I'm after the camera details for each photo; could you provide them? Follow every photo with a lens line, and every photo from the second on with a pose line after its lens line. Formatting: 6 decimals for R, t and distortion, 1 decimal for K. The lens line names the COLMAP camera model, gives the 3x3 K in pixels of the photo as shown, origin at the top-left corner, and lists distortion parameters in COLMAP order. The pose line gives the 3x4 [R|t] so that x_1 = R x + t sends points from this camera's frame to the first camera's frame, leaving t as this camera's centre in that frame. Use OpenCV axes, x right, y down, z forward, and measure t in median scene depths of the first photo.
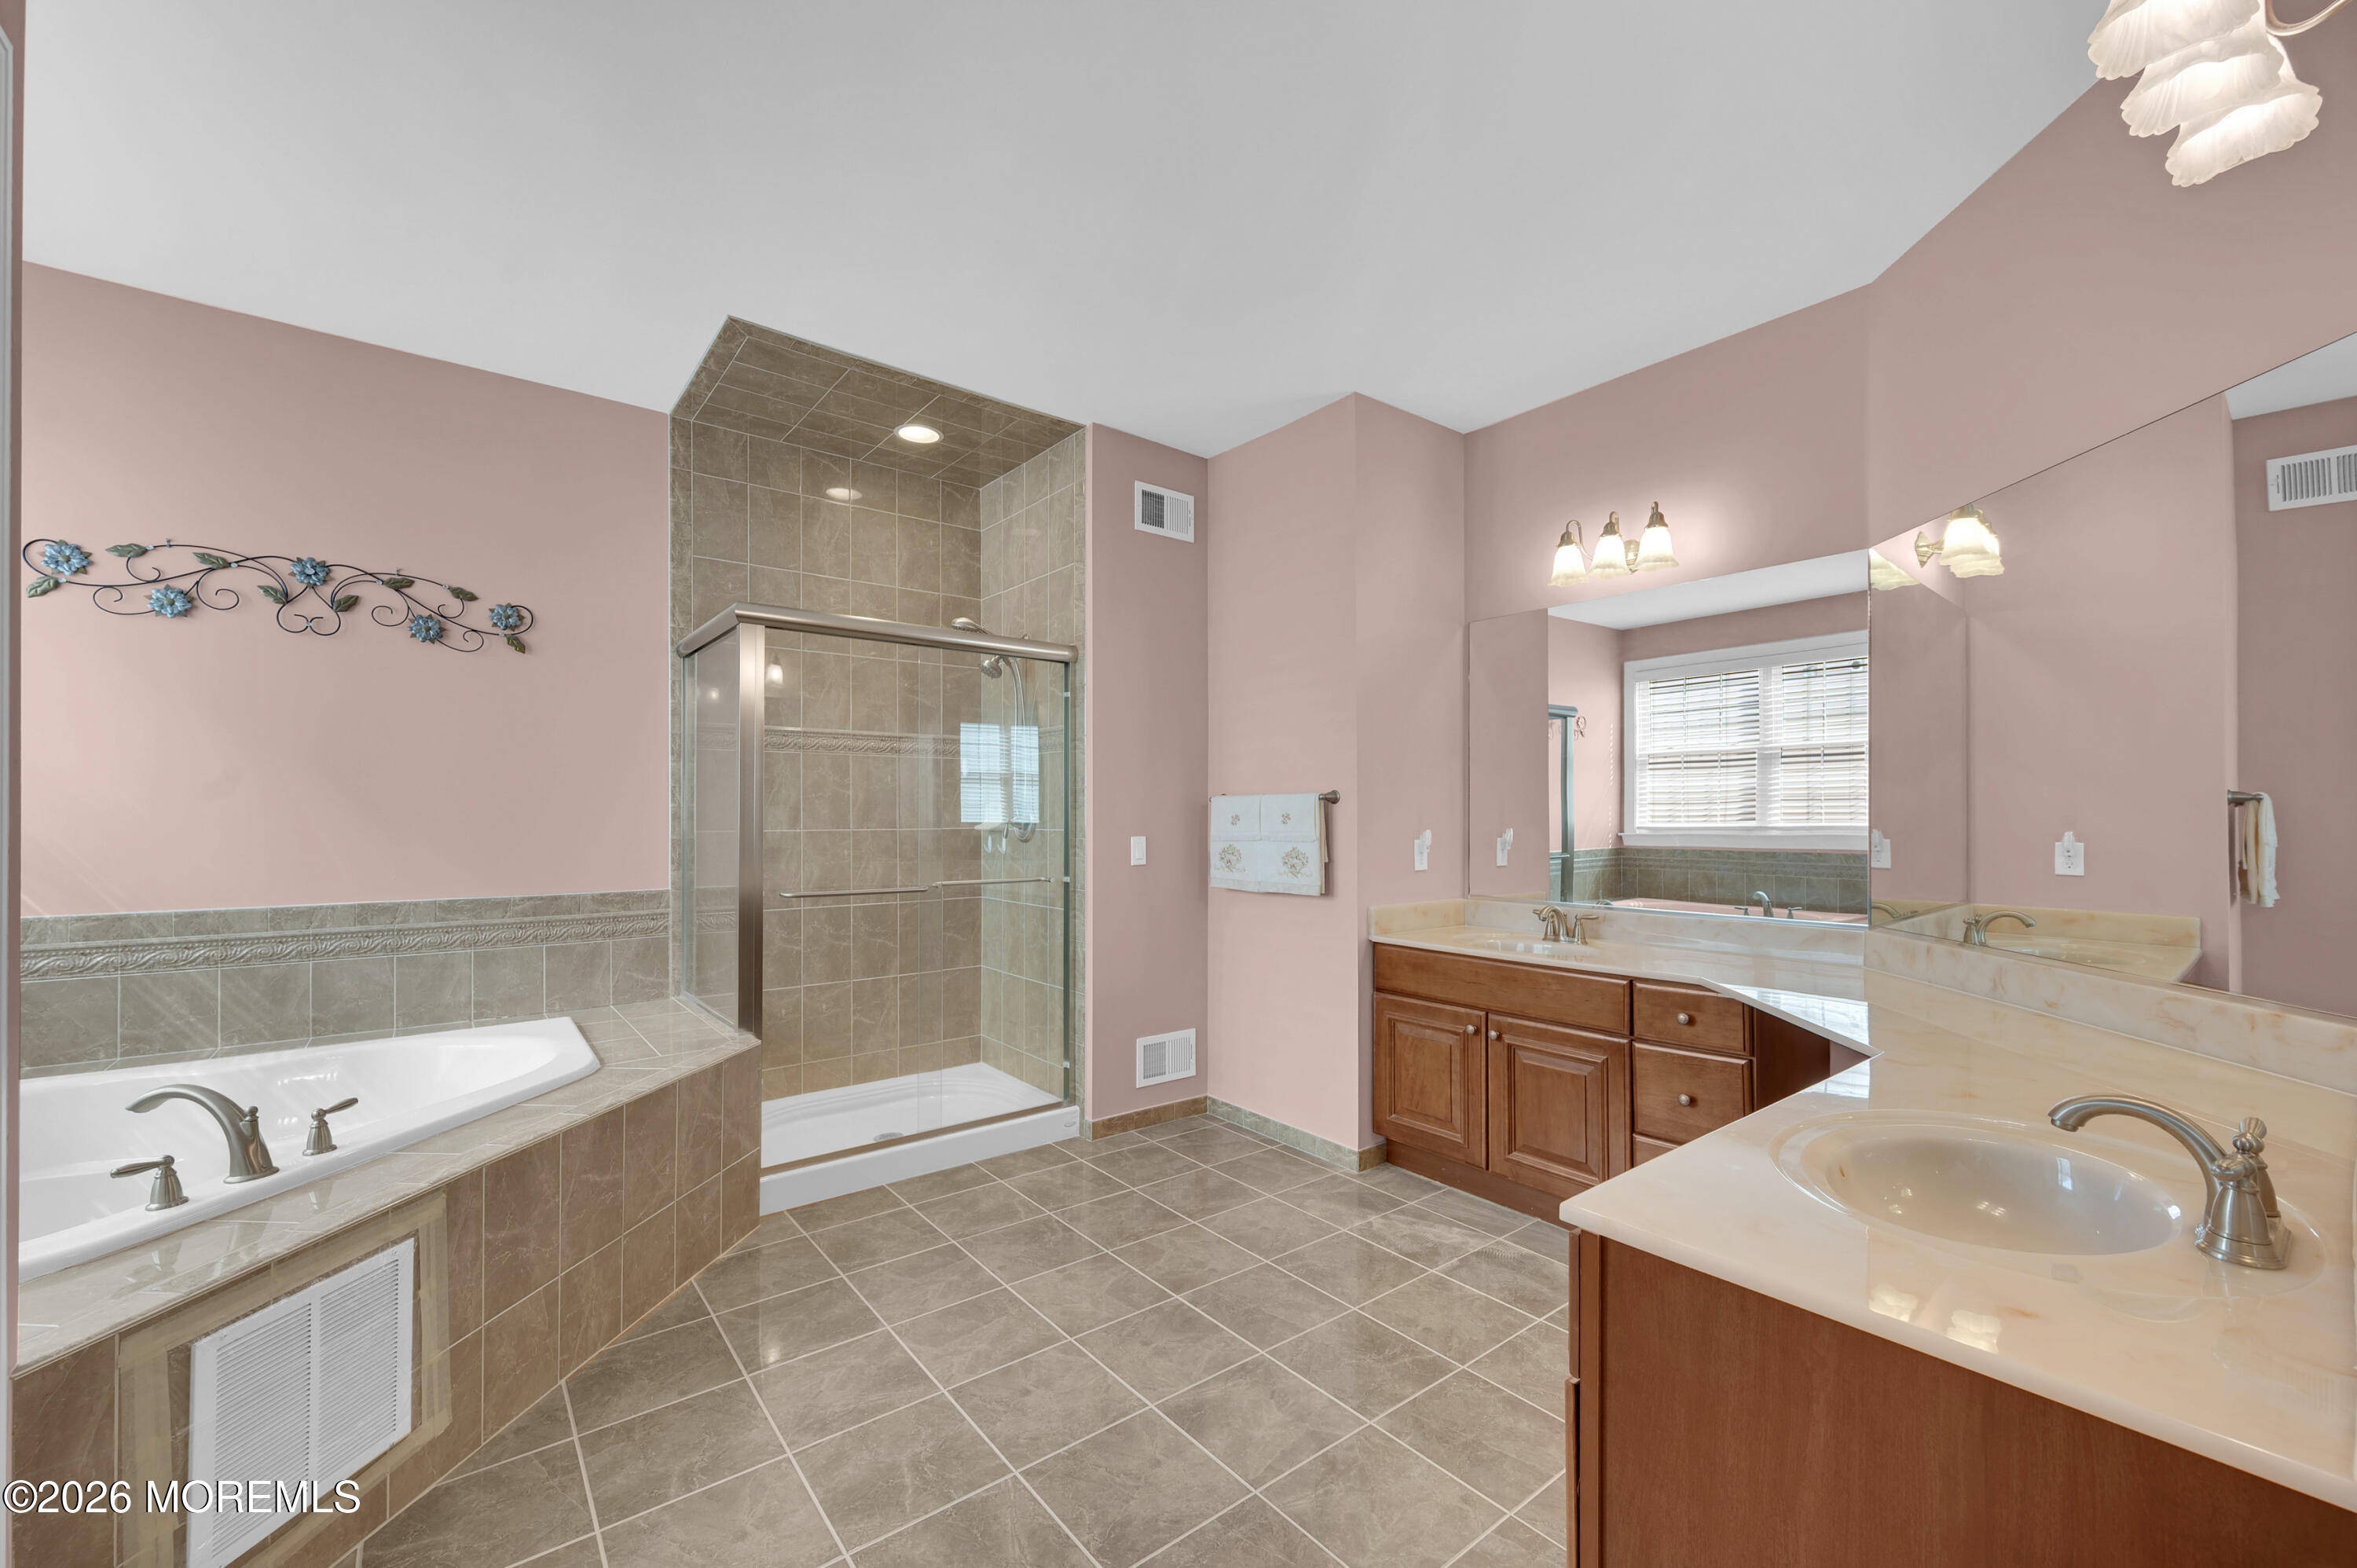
lens RADIAL K [[933.2, 0, 1181.6], [0, 933.2, 800.5], [0, 0, 1]] dist [0.001114, -0.000058]
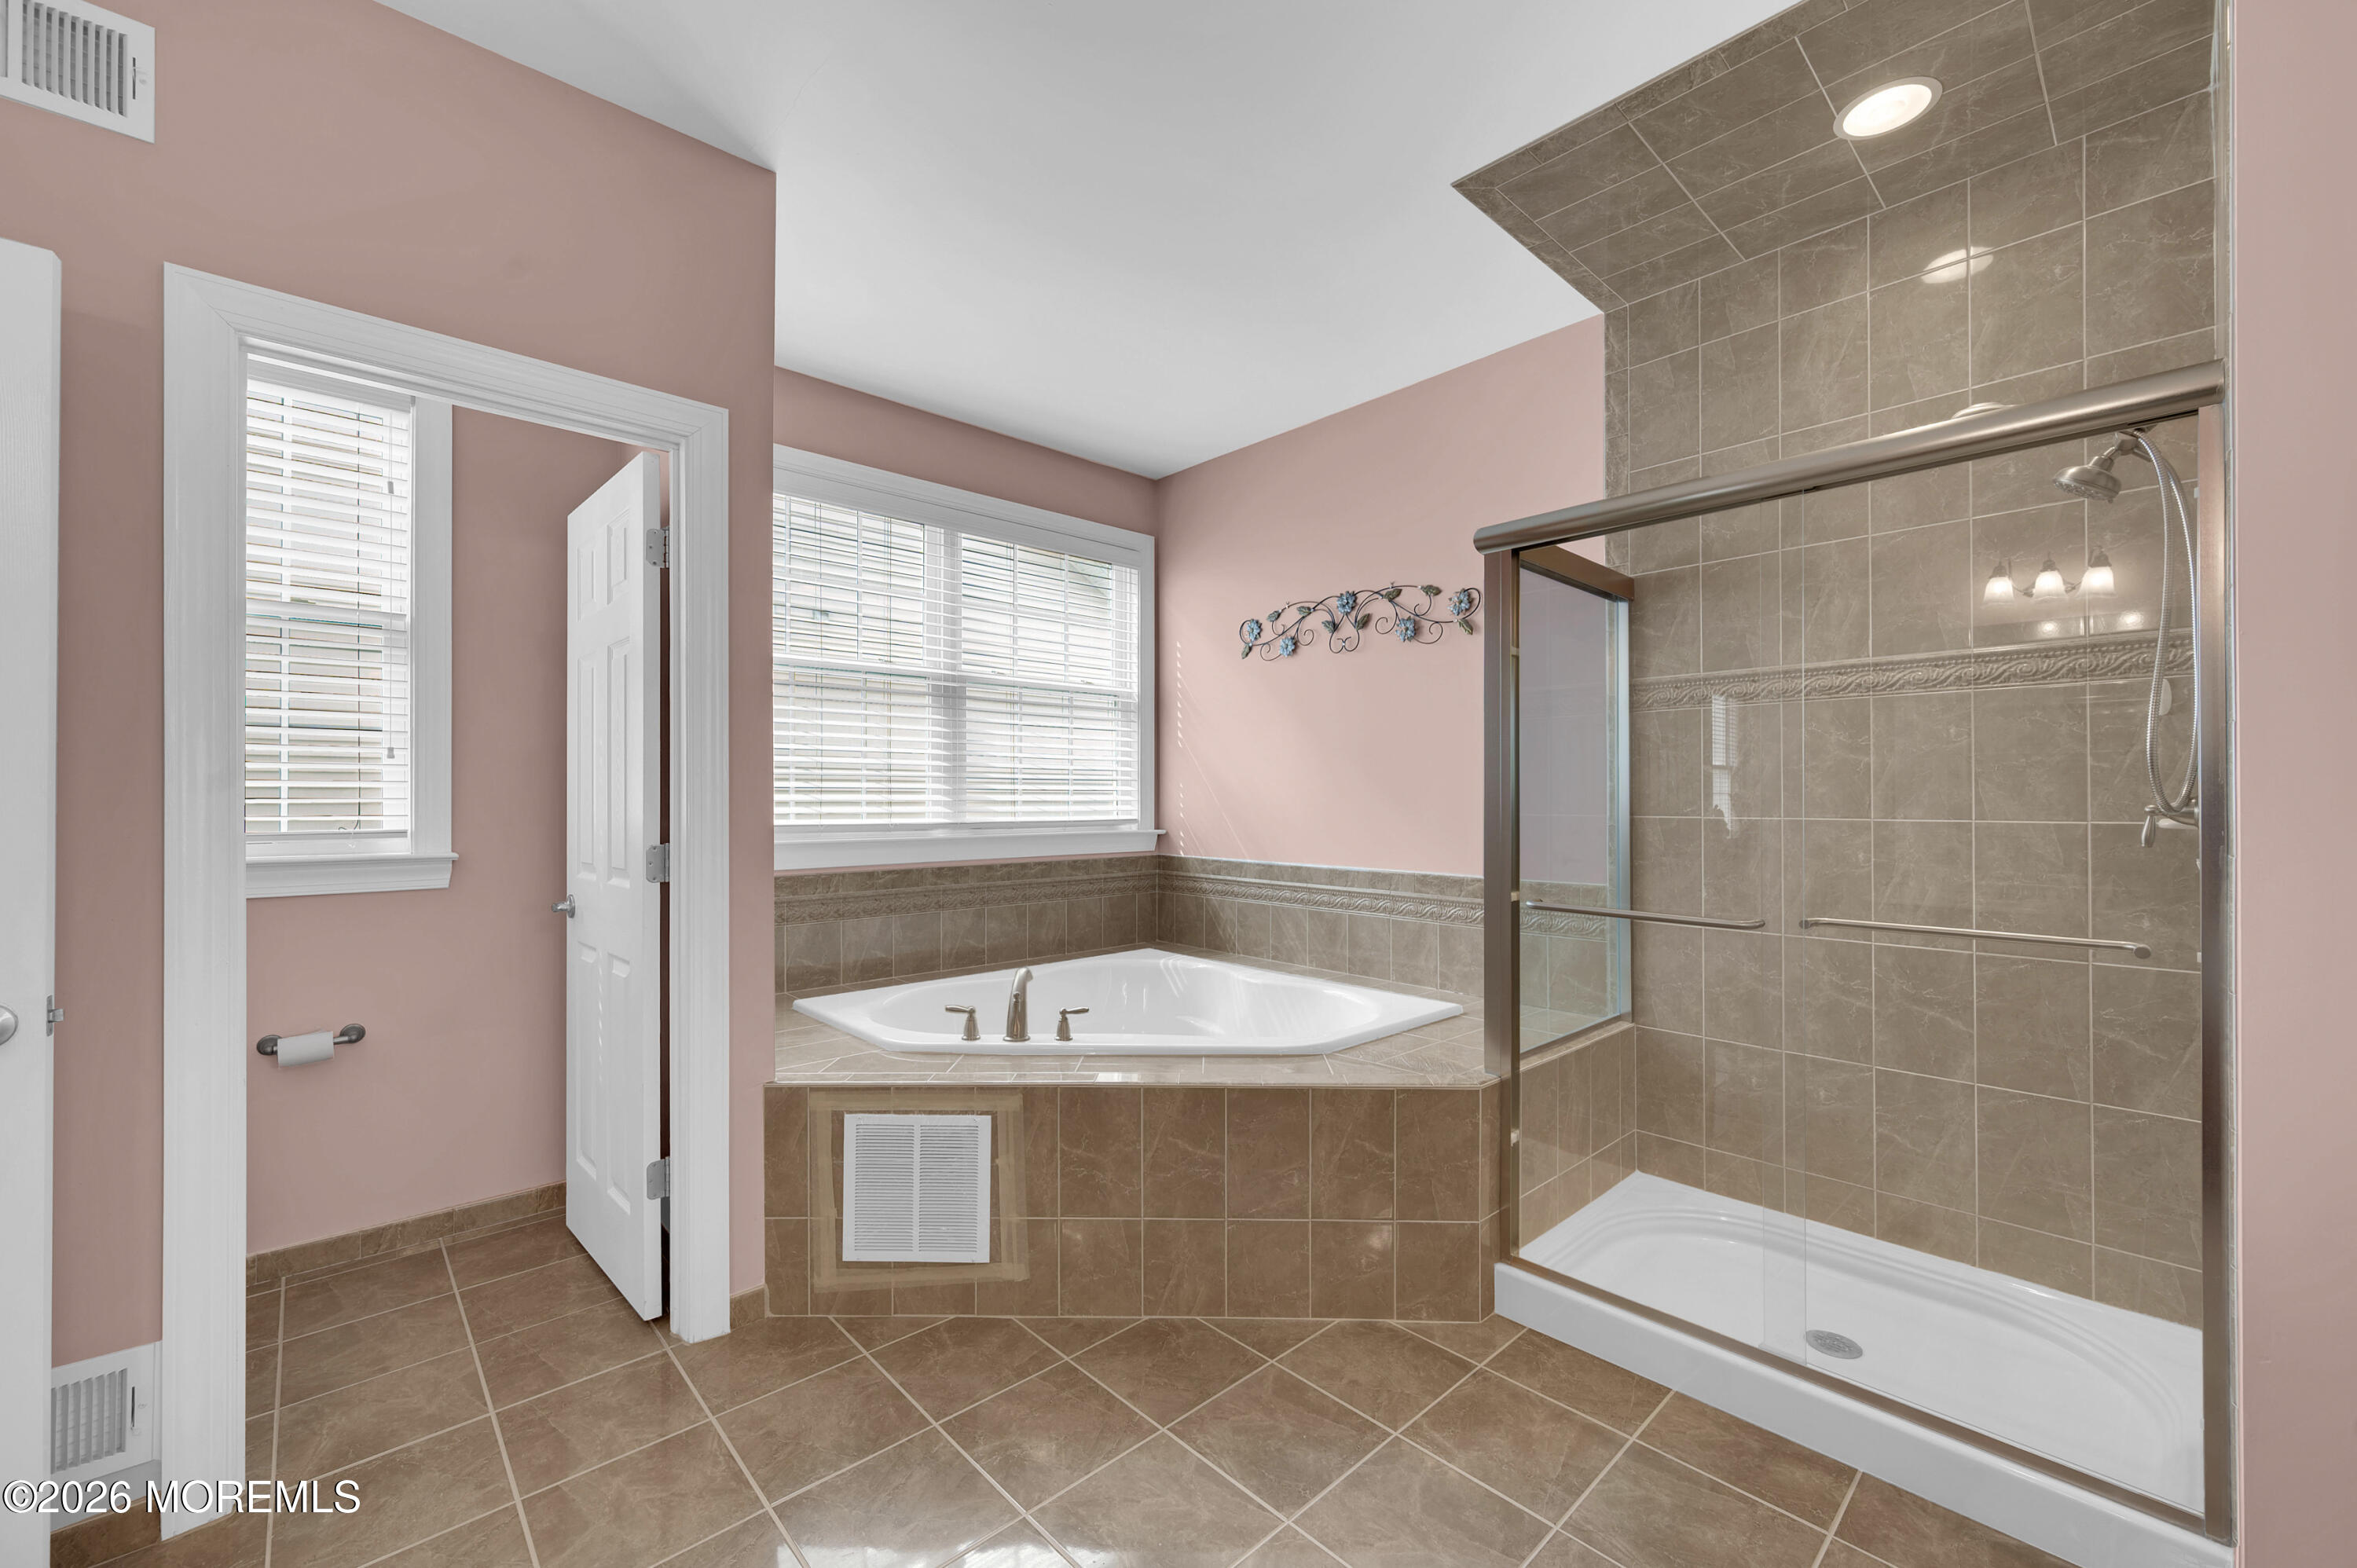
lens RADIAL K [[933.2, 0, 1182.5], [0, 933.2, 788.4], [0, 0, 1]] dist [0.001114, -0.000058]
pose [[0.080912, -0.008731, -0.996683, 0.300117], [0.015220, 0.999856, -0.007523, 0.011535], [0.996605, -0.014561, 0.081033, 0.679071]]
